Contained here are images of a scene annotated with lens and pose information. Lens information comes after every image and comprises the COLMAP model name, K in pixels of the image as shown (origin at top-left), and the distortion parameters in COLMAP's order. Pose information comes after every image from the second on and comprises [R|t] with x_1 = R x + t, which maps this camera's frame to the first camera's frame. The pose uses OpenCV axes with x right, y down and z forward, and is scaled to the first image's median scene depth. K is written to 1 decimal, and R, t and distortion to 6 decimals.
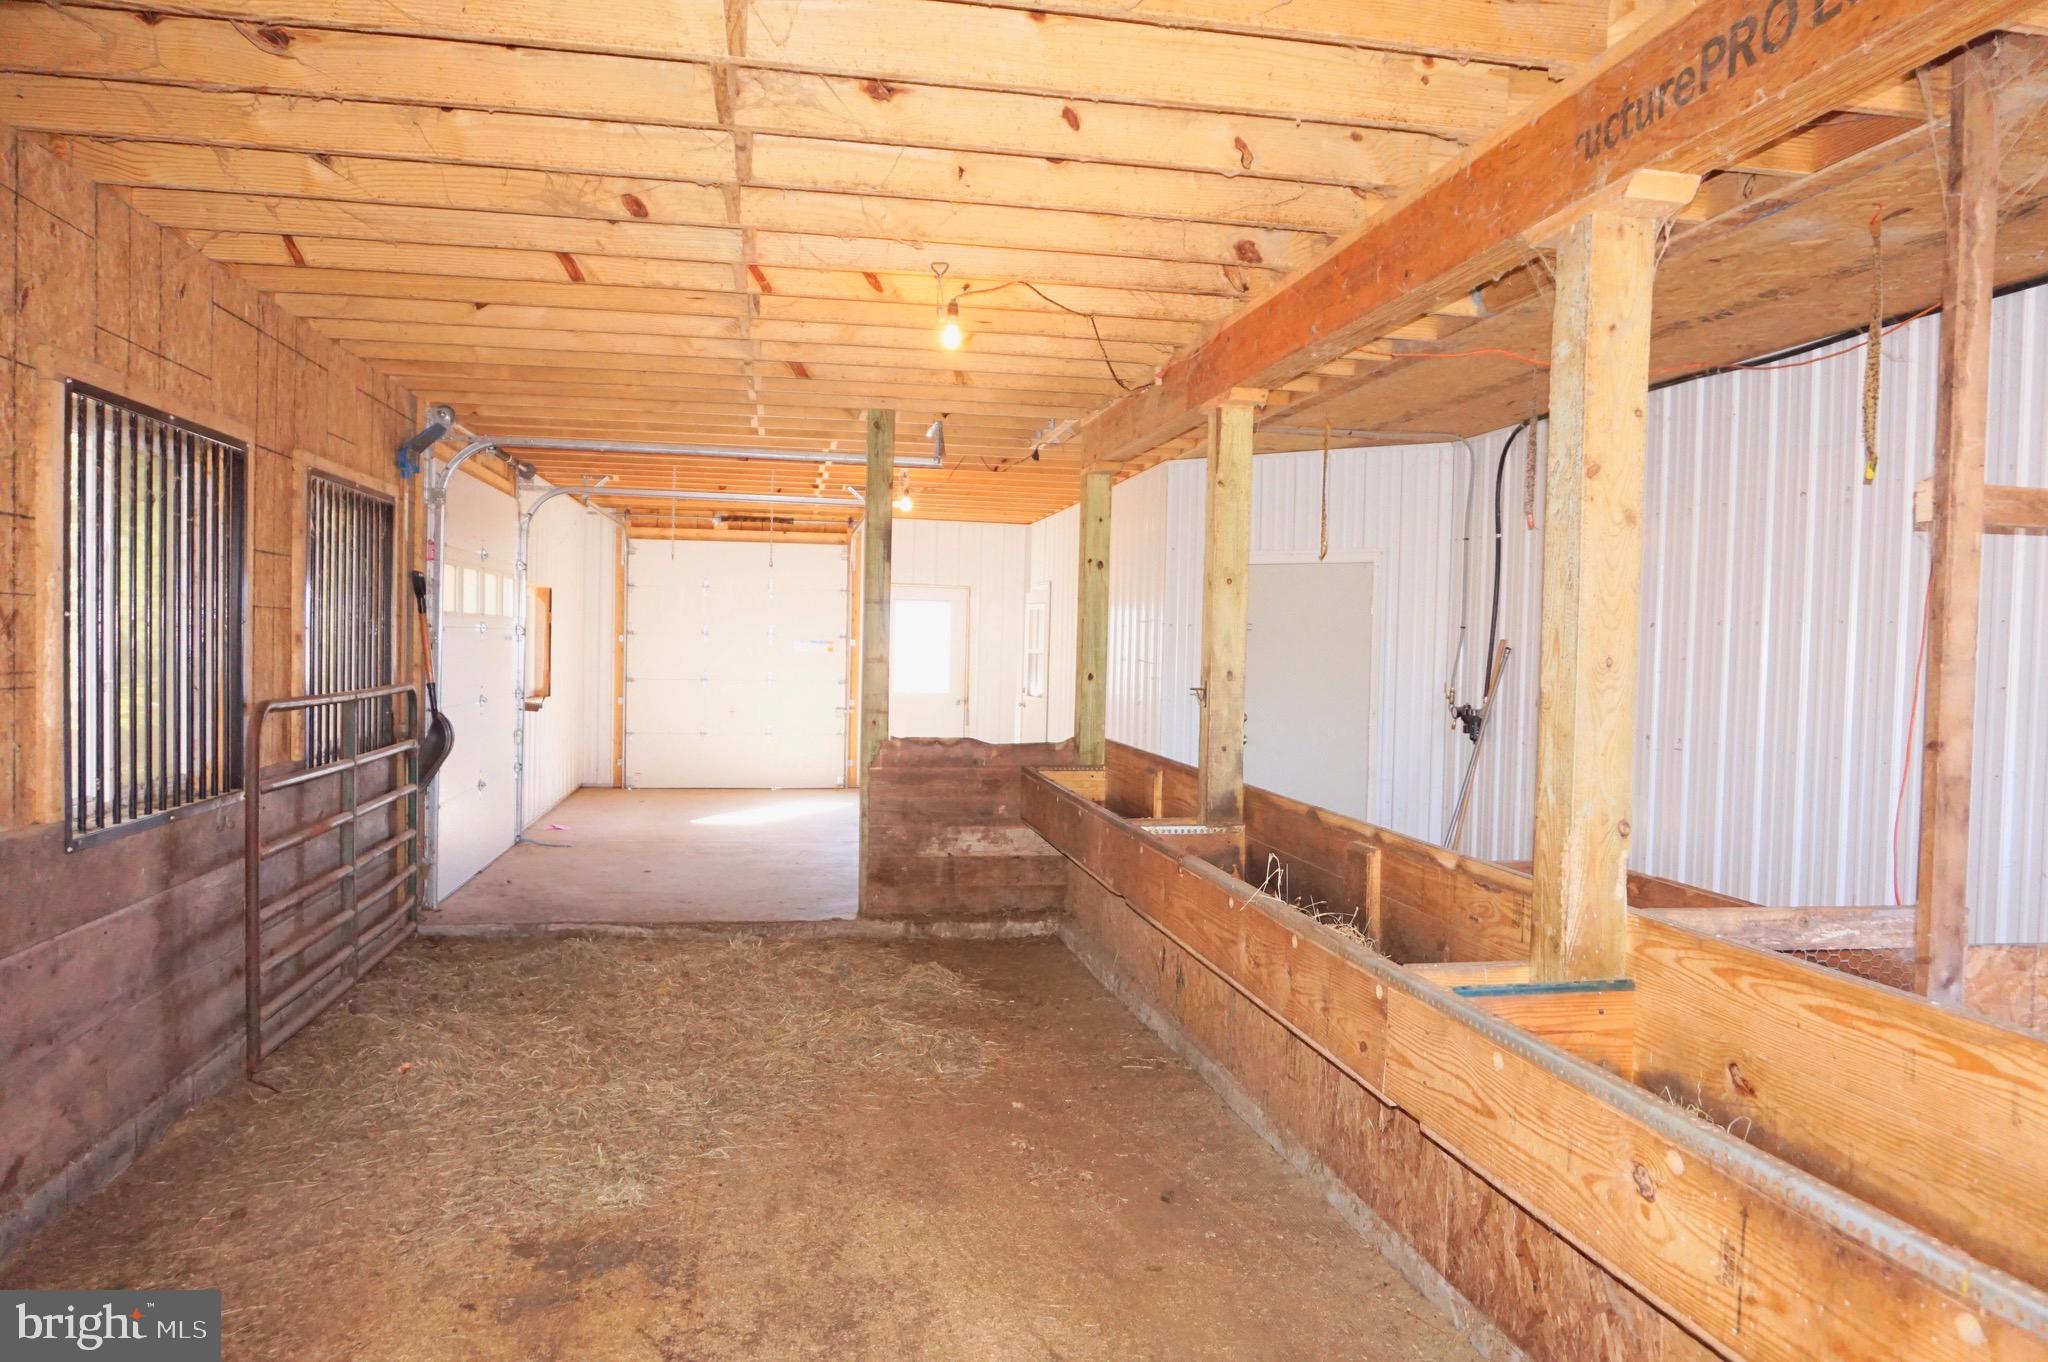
lens RADIAL K [[1378.4, 0, 1032.6], [0, 1378.4, 684.3], [0, 0, 1]] dist [-0.048219, 0.037101]
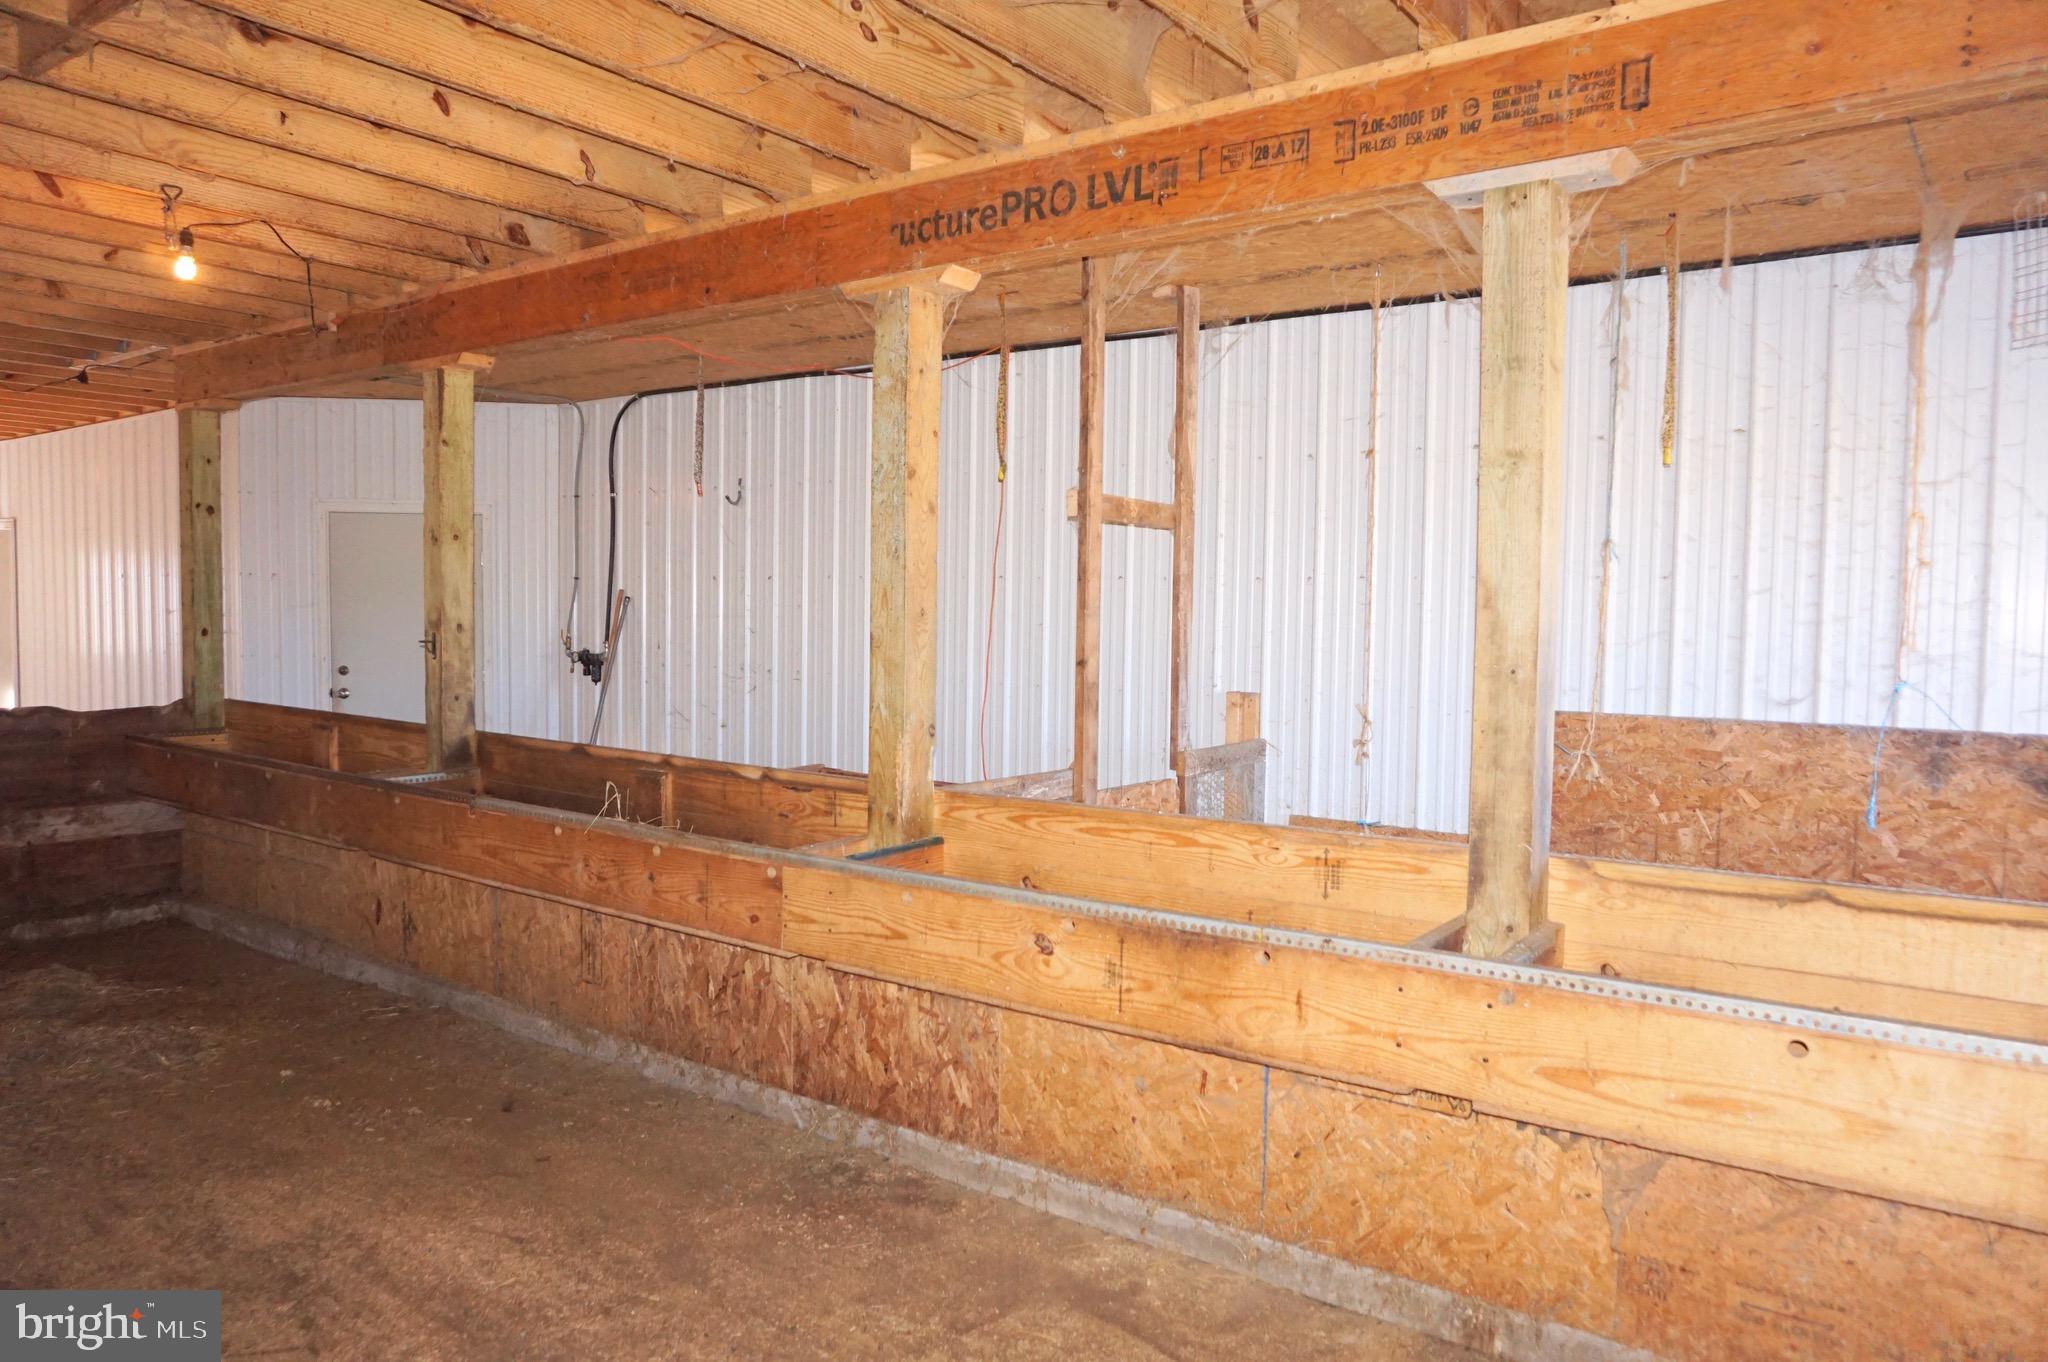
lens RADIAL K [[1378.4, 0, 1032.6], [0, 1378.4, 684.3], [0, 0, 1]] dist [-0.048219, 0.037101]
pose [[0.731910, -0.049598, 0.679594, -0.365251], [0.021687, 0.998538, 0.049520, -0.007910], [-0.681056, -0.021506, 0.731916, -0.085838]]
